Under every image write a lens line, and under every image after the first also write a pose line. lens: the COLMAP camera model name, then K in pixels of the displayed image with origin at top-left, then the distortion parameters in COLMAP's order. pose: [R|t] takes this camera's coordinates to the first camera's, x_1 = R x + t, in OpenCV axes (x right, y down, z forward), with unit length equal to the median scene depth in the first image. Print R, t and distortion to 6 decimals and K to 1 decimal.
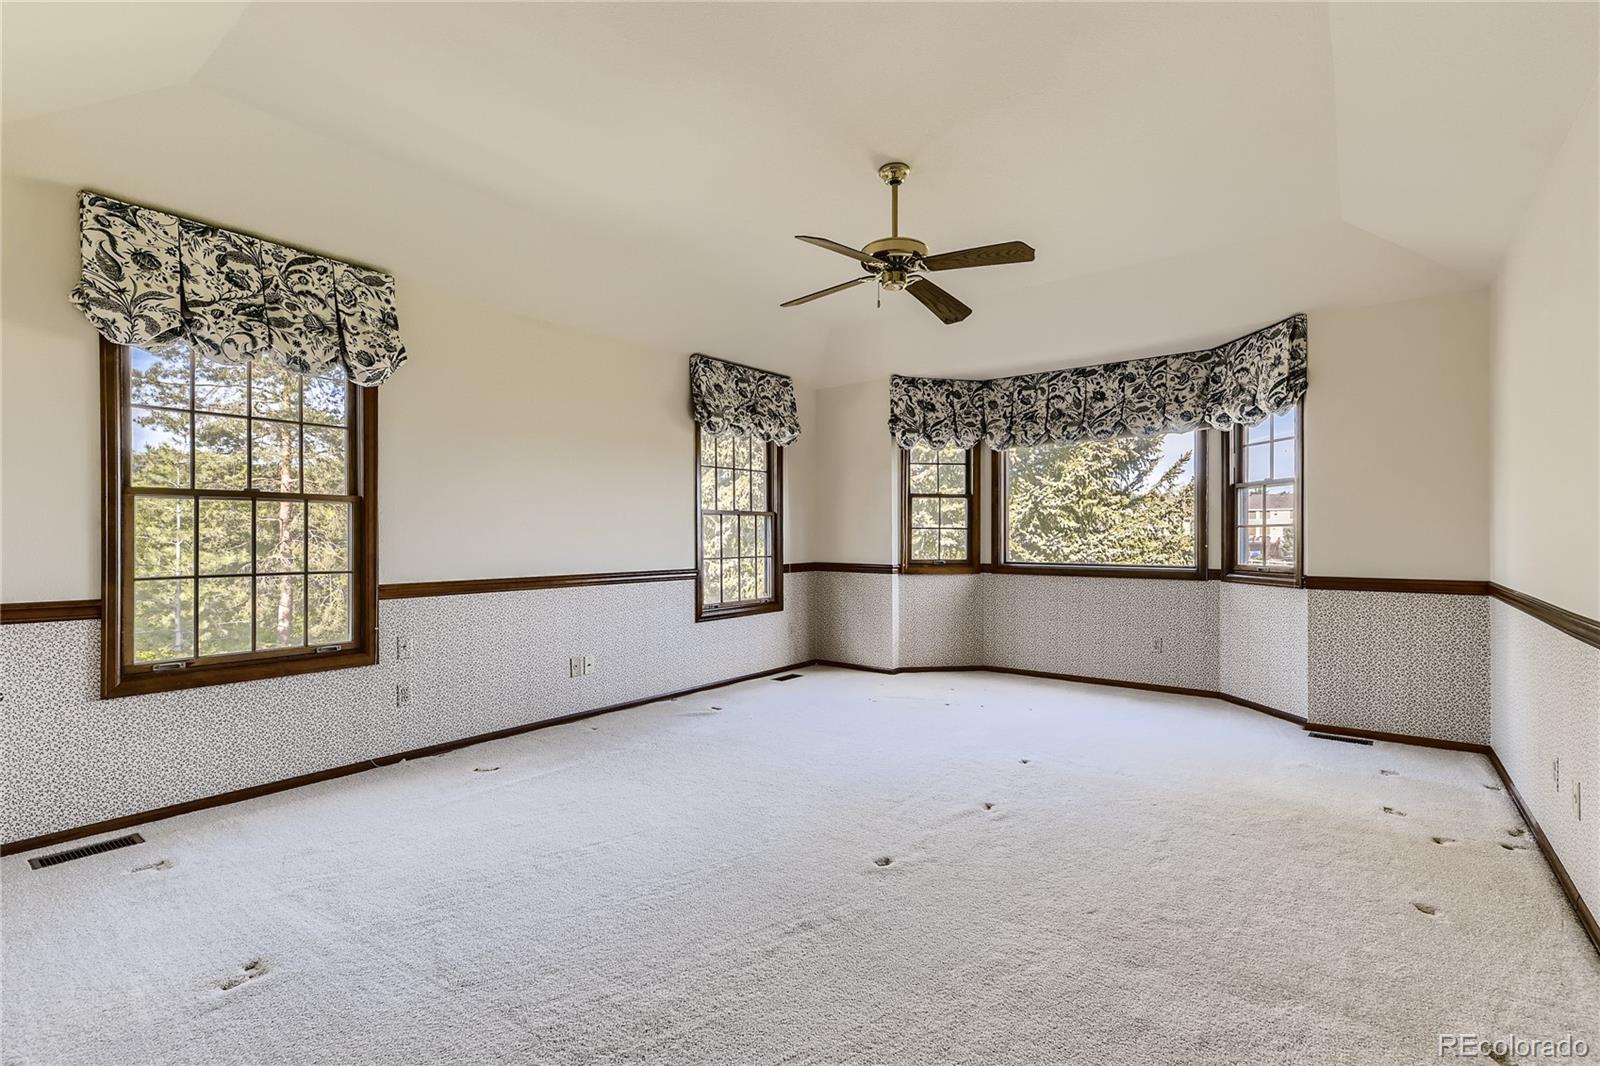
lens RADIAL K [[734.0, 0, 807.5], [0, 734.0, 544.4], [0, 0, 1]] dist [0.020693, 0.000016]
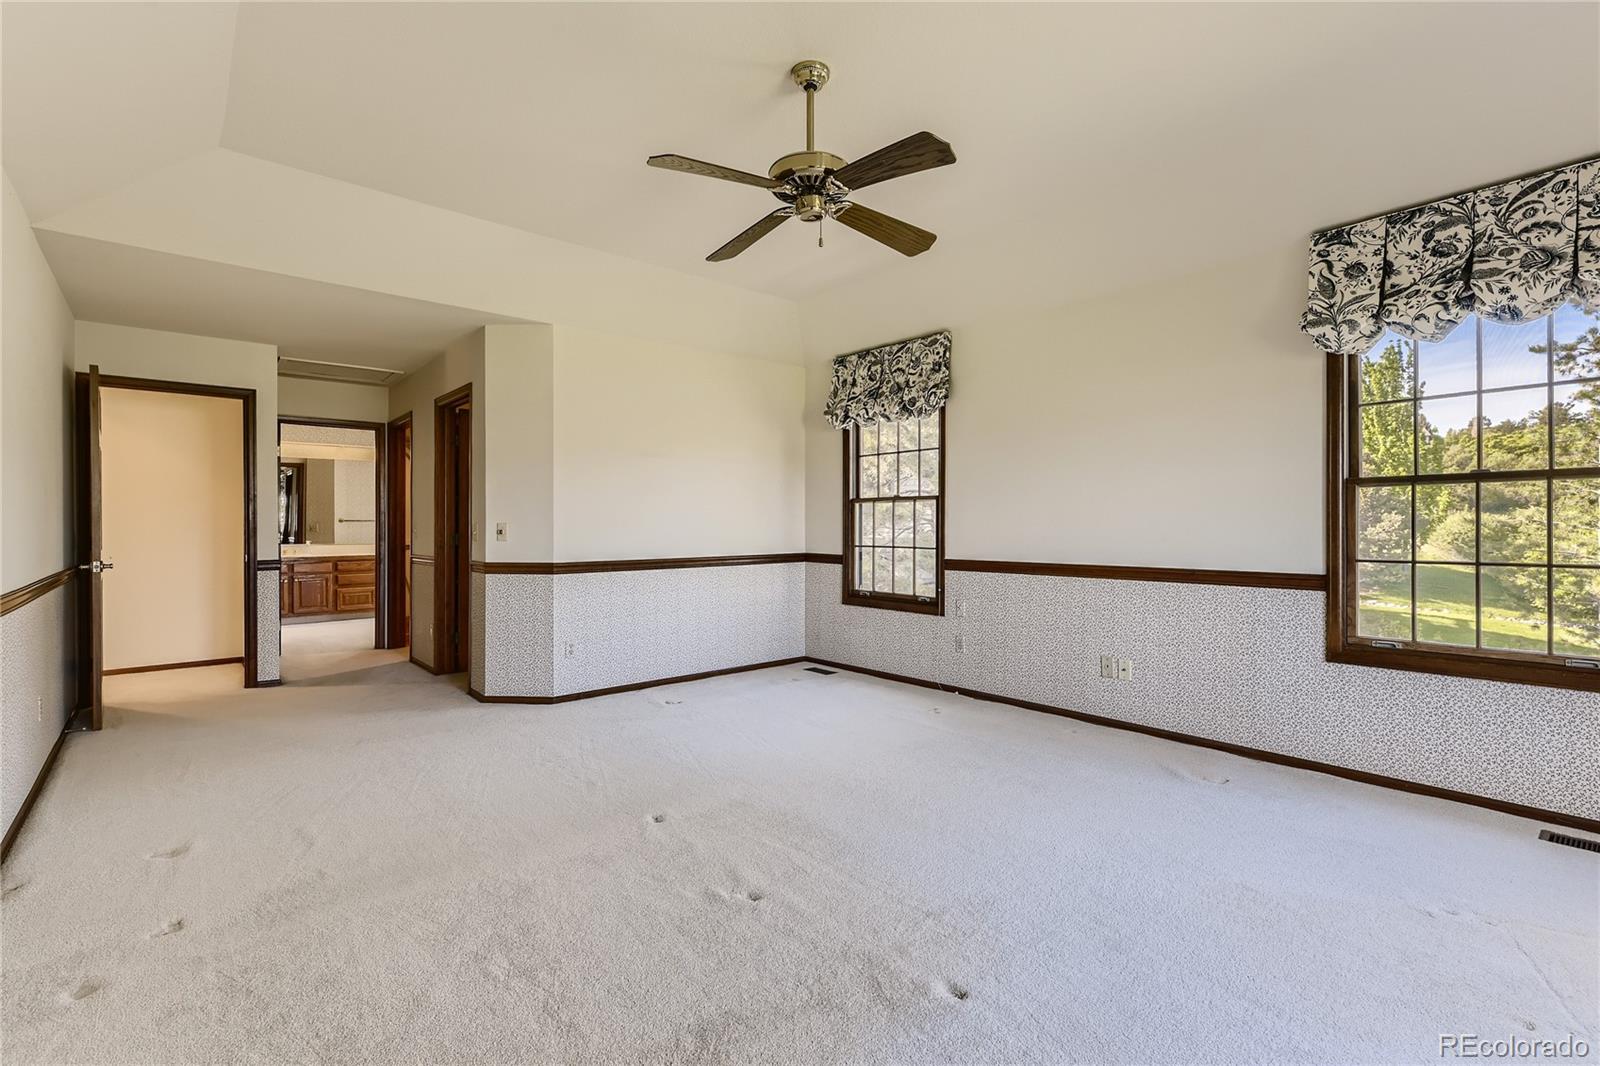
lens RADIAL K [[734.0, 0, 813.3], [0, 734.0, 510.1], [0, 0, 1]] dist [0.020693, 0.000016]
pose [[-0.192738, -0.014755, -0.981139, 0.337802], [-0.006188, 0.999885, -0.013822, -0.006257], [0.981231, 0.003407, -0.192807, 0.426816]]
